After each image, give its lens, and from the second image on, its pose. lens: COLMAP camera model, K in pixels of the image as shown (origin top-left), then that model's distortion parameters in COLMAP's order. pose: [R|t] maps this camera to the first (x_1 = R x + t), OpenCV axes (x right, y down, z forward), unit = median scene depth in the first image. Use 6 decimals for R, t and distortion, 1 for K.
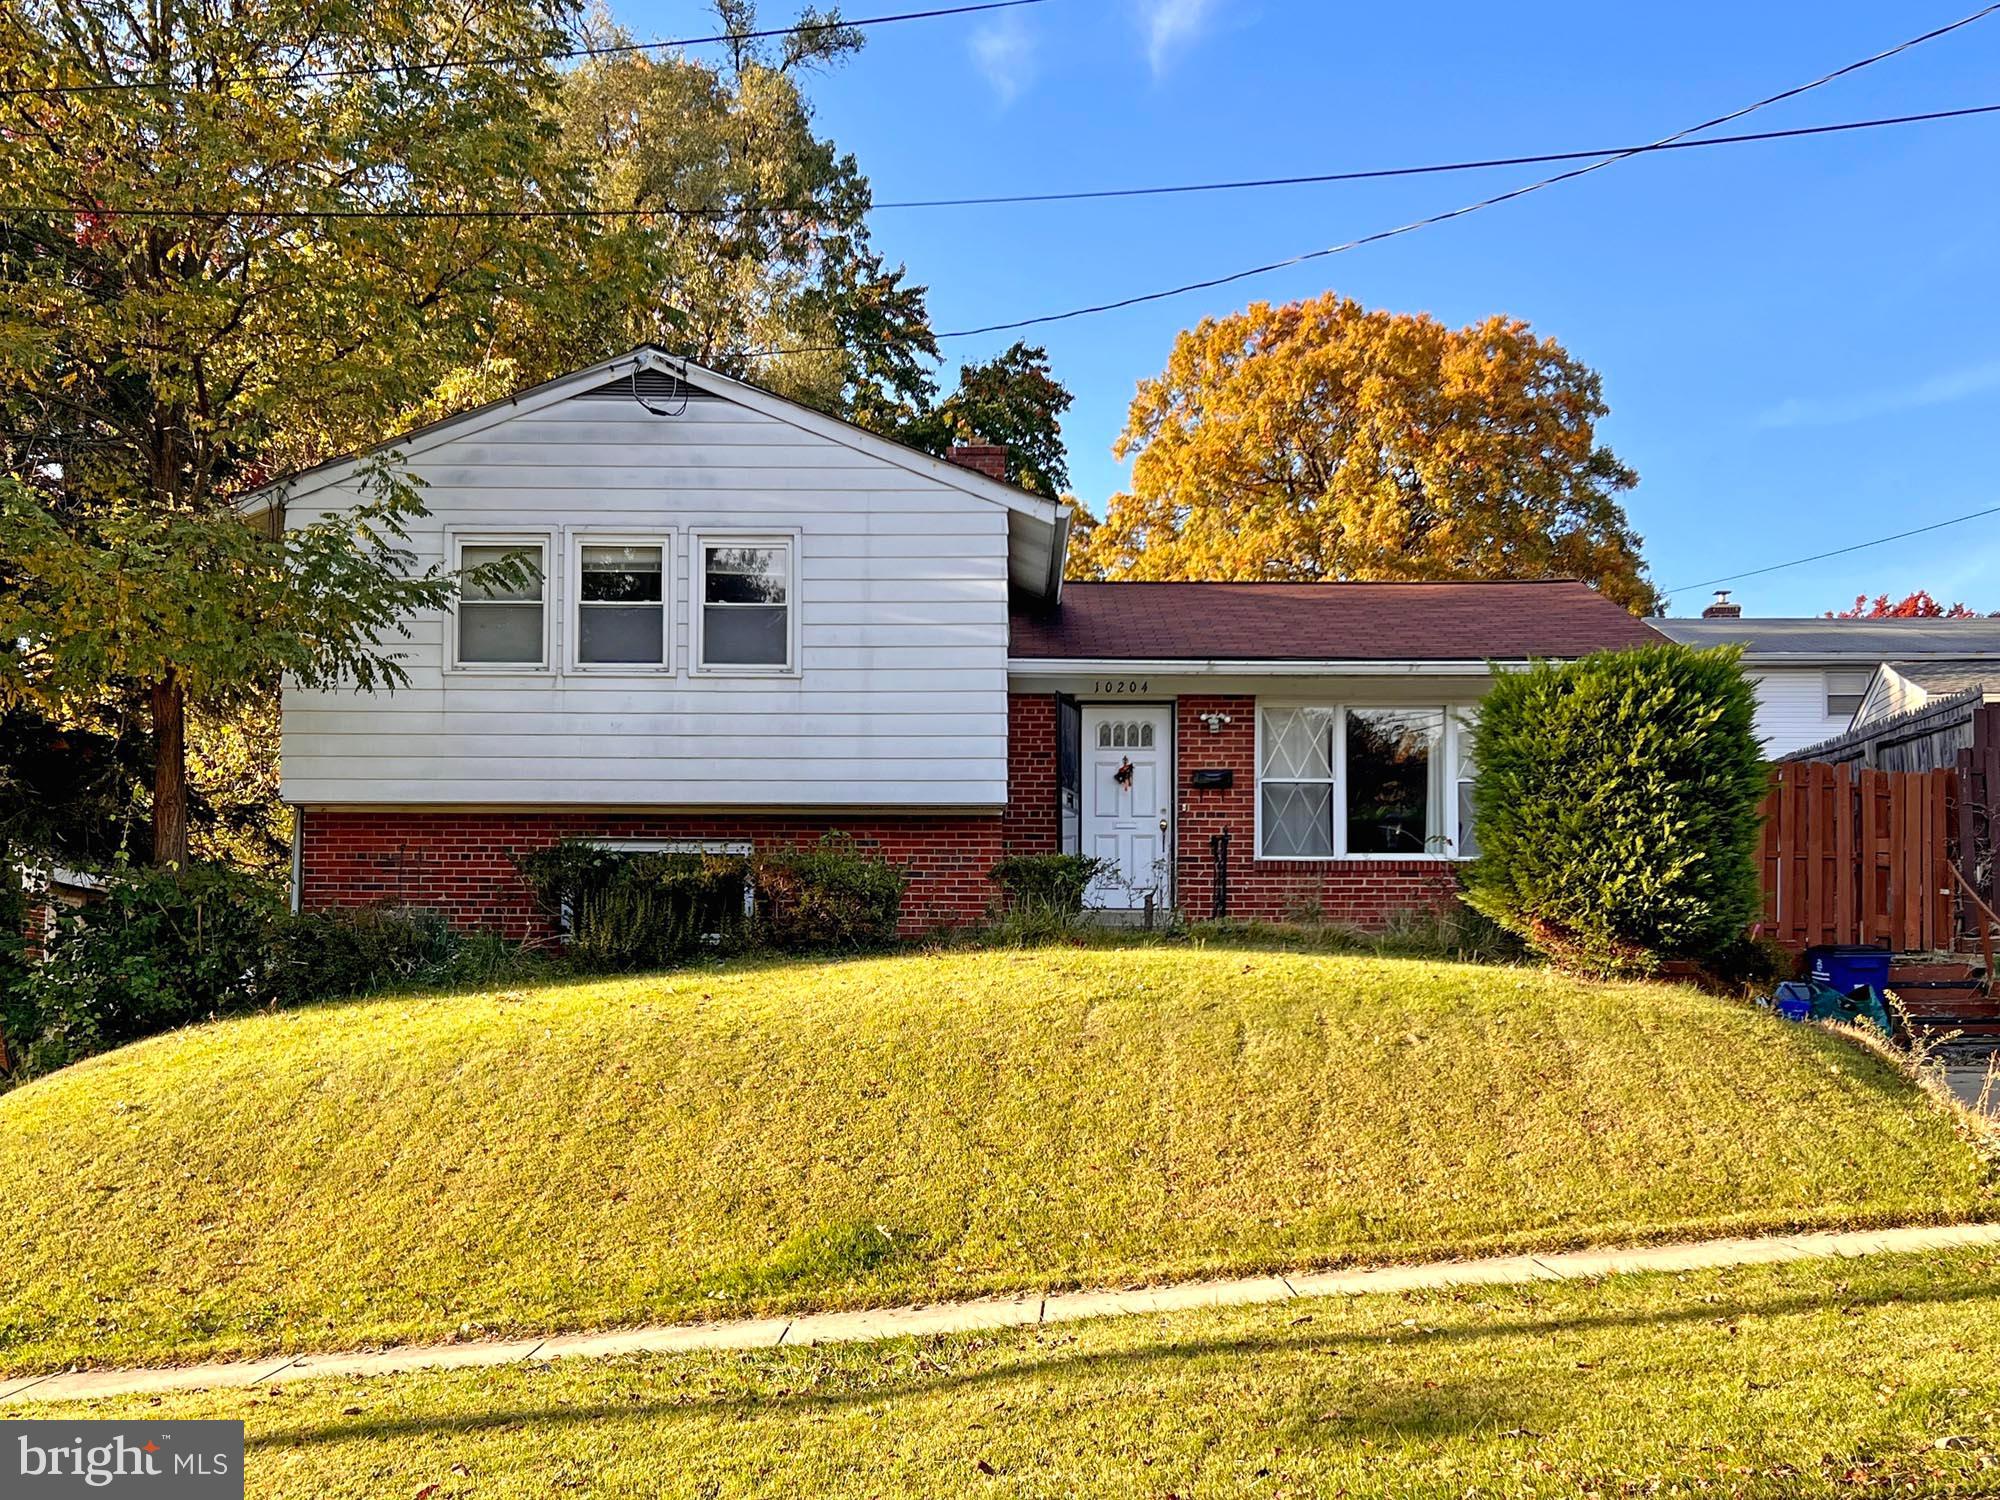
lens RADIAL K [[2215.6, 0, 1000.0], [0, 2215.6, 750.0], [0, 0, 1]] dist [0.128635, -0.000995]
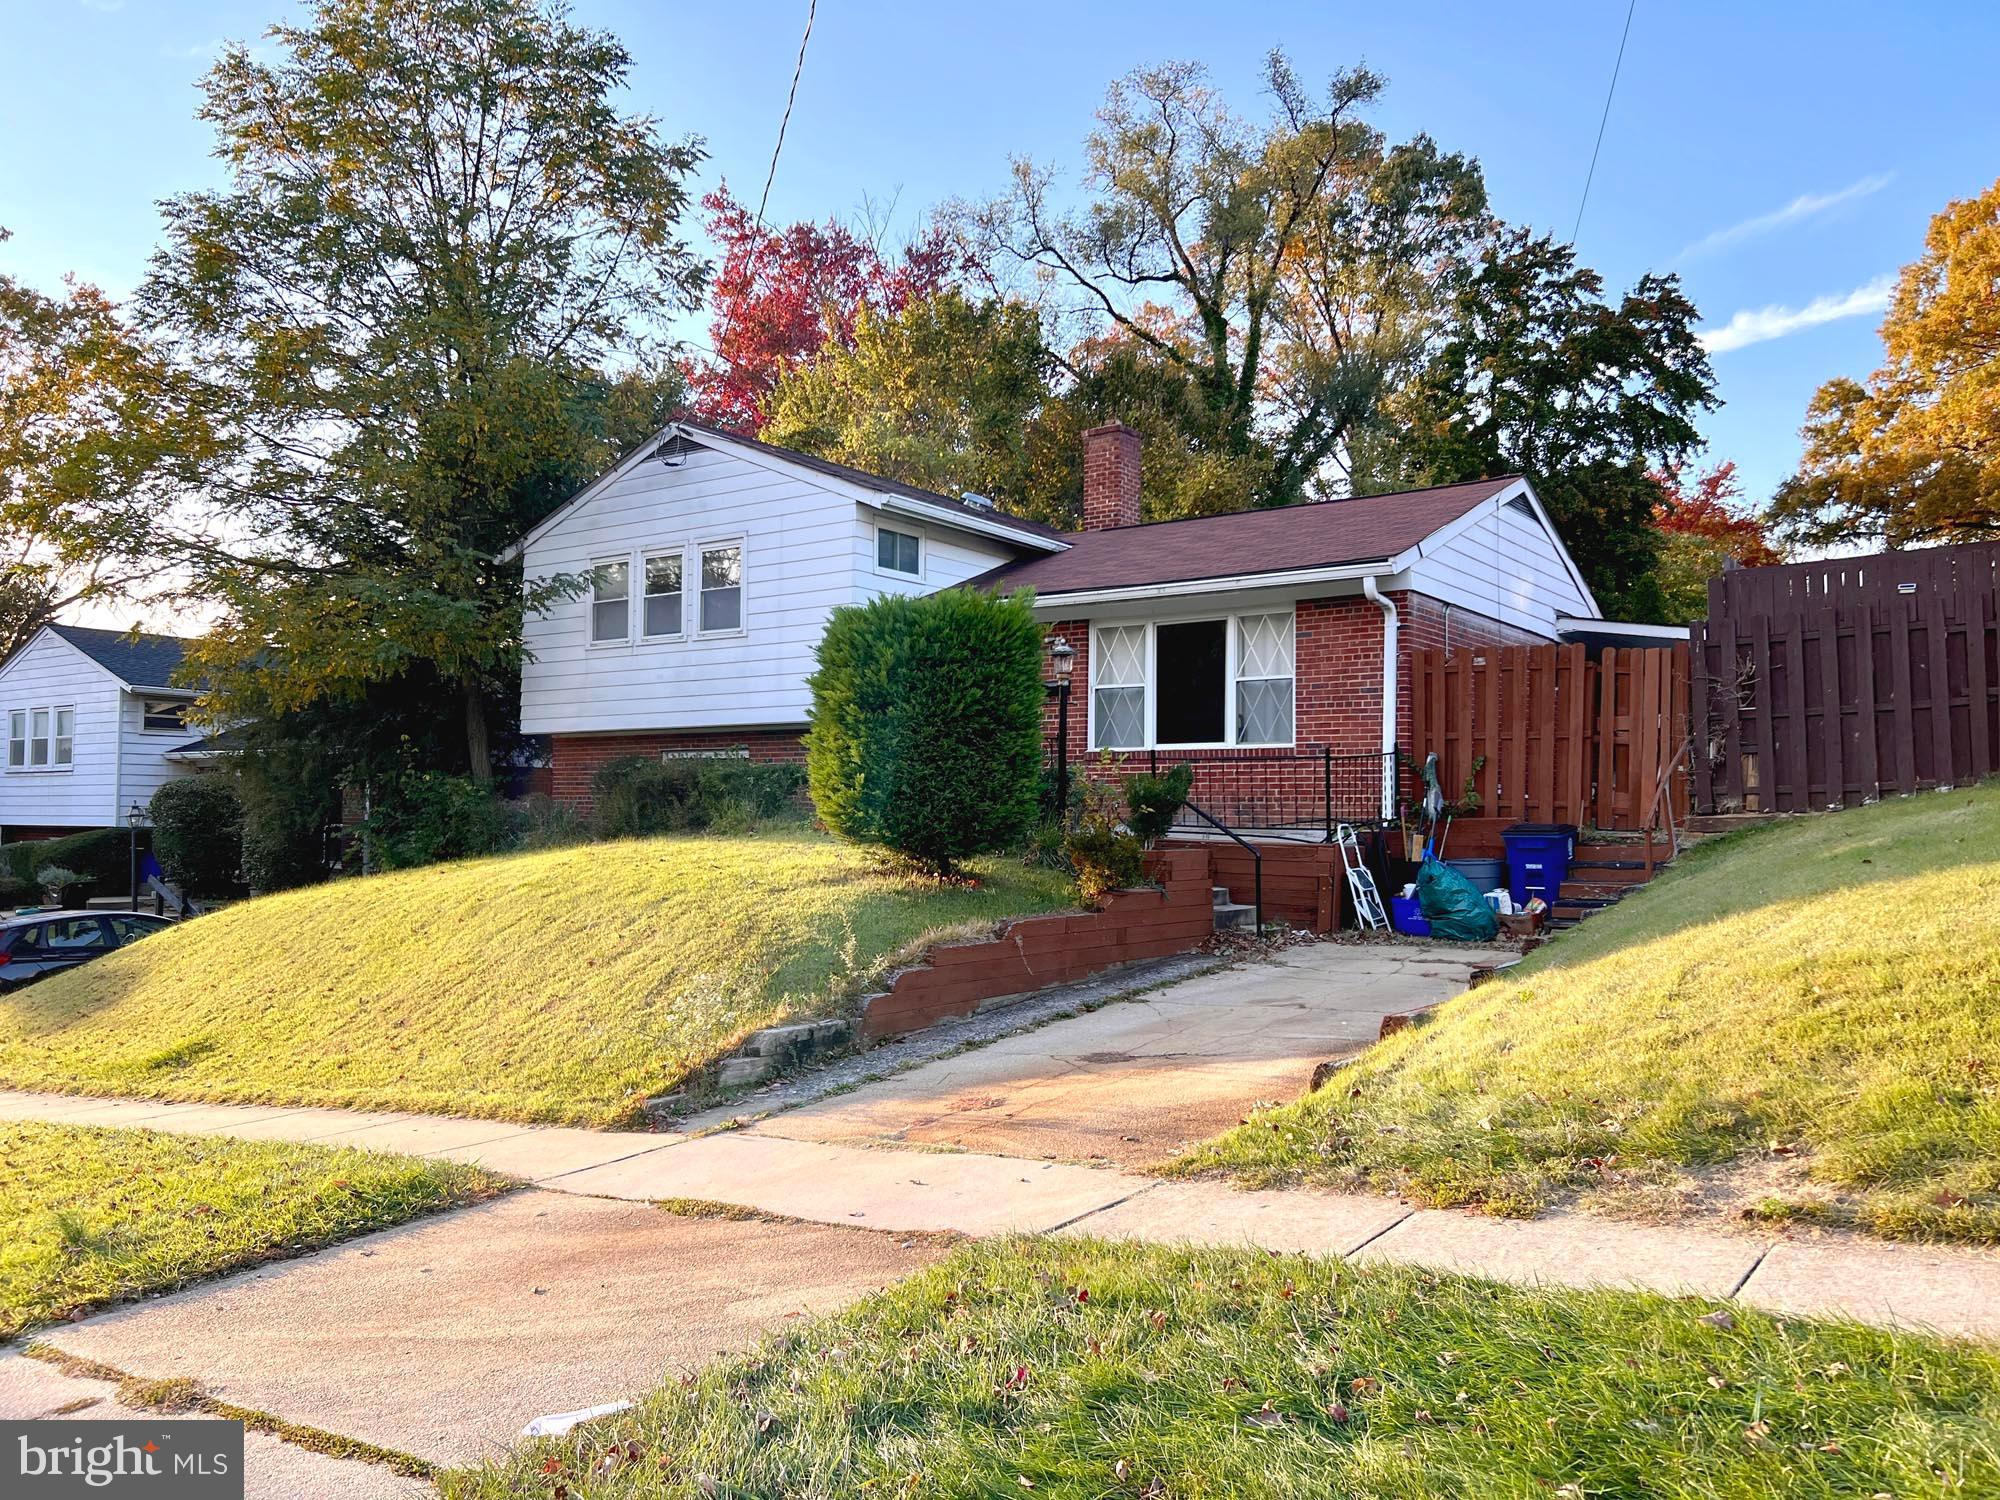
lens RADIAL K [[1478.3, 0, 1000.0], [0, 1478.3, 750.0], [0, 0, 1]] dist [0.047667, -0.044791]
pose [[0.787654, -0.015910, -0.615912, 0.586038], [0.071847, 0.995218, 0.066172, -0.010124], [0.611914, -0.096373, 0.785031, 0.309346]]
